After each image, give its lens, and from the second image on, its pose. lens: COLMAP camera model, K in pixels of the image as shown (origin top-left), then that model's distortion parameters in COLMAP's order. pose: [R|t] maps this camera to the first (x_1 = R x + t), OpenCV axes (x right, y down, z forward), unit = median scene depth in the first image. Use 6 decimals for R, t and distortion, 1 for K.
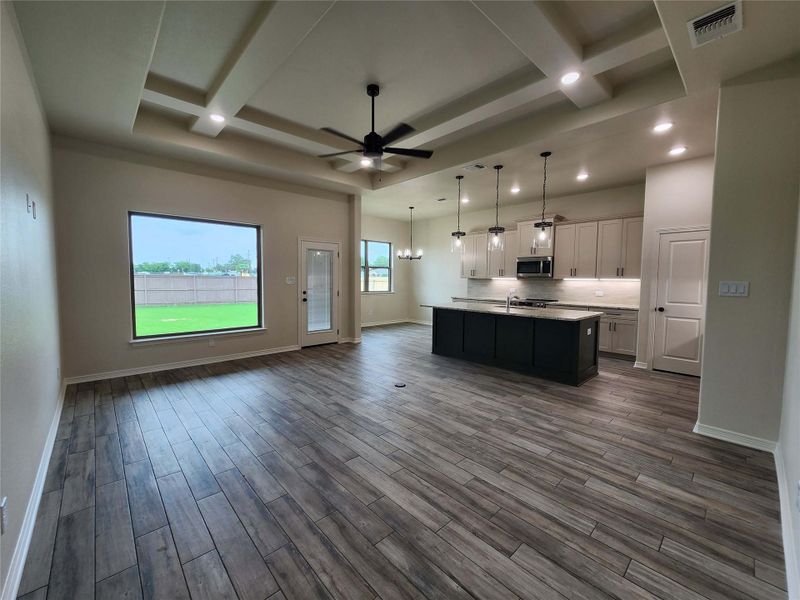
lens RADIAL K [[327.5, 0, 395.3], [0, 327.5, 297.0], [0, 0, 1]] dist [0.001293, 0.000293]
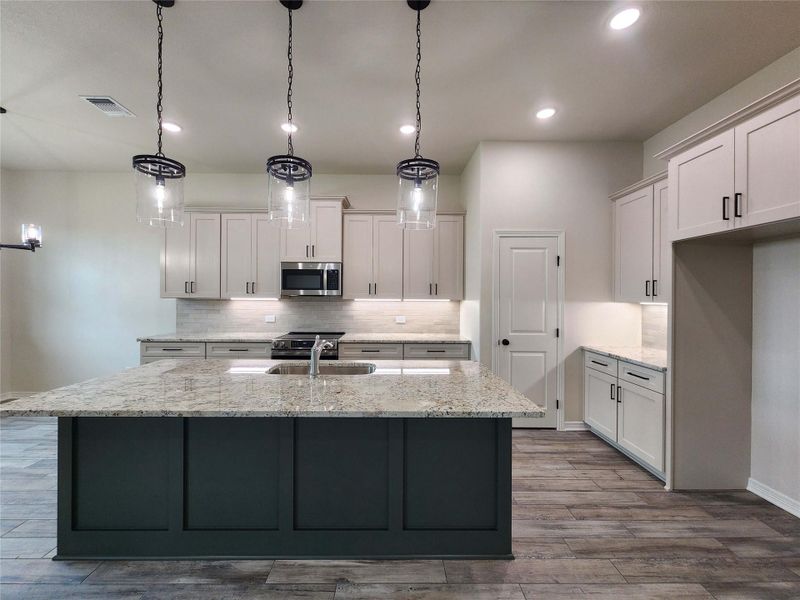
lens RADIAL K [[327.5, 0, 395.3], [0, 327.5, 297.0], [0, 0, 1]] dist [0.001293, 0.000293]
pose [[0.673244, -0.000743, 0.739420, 0.131153], [0.042092, 0.998416, -0.037322, -0.046730], [-0.738221, 0.056250, 0.672209, 0.737751]]
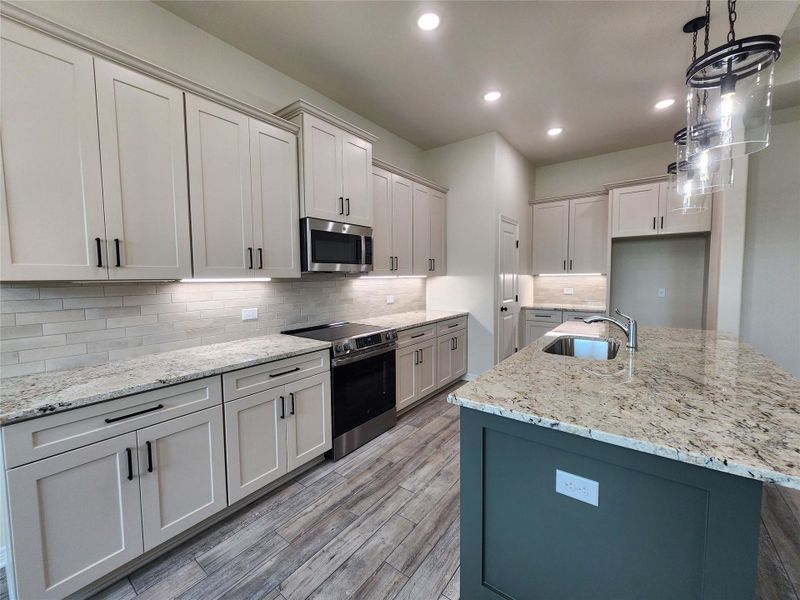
lens RADIAL K [[329.6, 0, 387.0], [0, 329.6, 298.1], [0, 0, 1]] dist [0.001073, 0.000150]
pose [[-0.150800, -0.072608, 0.985894, 0.016275], [0.069759, 0.994031, 0.083877, -0.090915], [-0.986100, 0.081423, -0.144835, 1.514102]]
